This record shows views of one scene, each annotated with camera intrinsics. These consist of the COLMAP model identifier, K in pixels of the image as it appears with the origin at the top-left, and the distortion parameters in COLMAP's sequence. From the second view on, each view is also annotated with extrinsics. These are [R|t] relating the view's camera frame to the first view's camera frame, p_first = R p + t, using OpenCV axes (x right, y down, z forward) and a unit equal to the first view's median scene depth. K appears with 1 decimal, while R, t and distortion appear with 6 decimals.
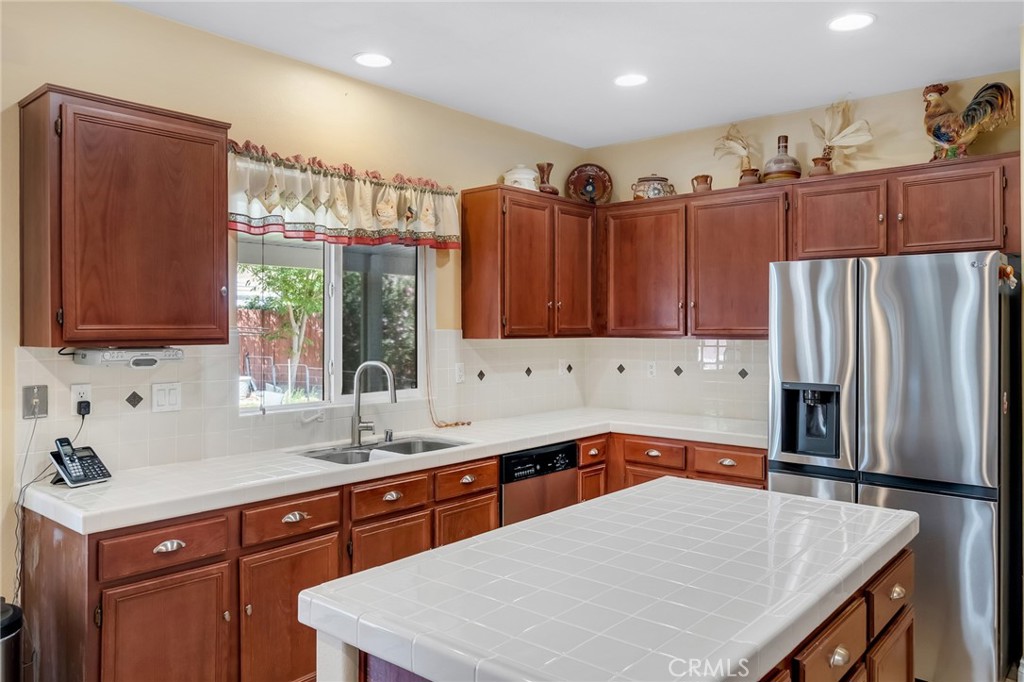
lens RADIAL K [[602.5, 0, 513.7], [0, 602.5, 319.5], [0, 0, 1]] dist [-0.002944, 0.001962]
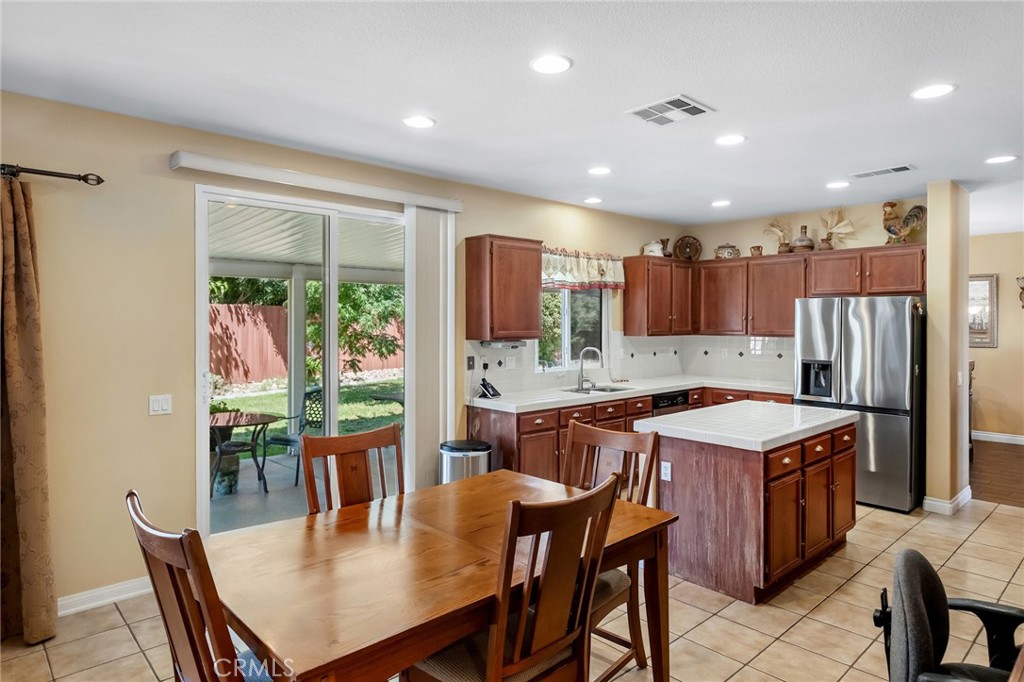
lens RADIAL K [[509.6, 0, 513.7], [0, 509.6, 321.4], [0, 0, 1]] dist [0.000808, 0.000240]
pose [[0.995108, 0.002569, -0.098761, -0.286915], [-0.001212, 0.999904, 0.013805, -0.037043], [0.098787, -0.013618, 0.995015, -0.656185]]
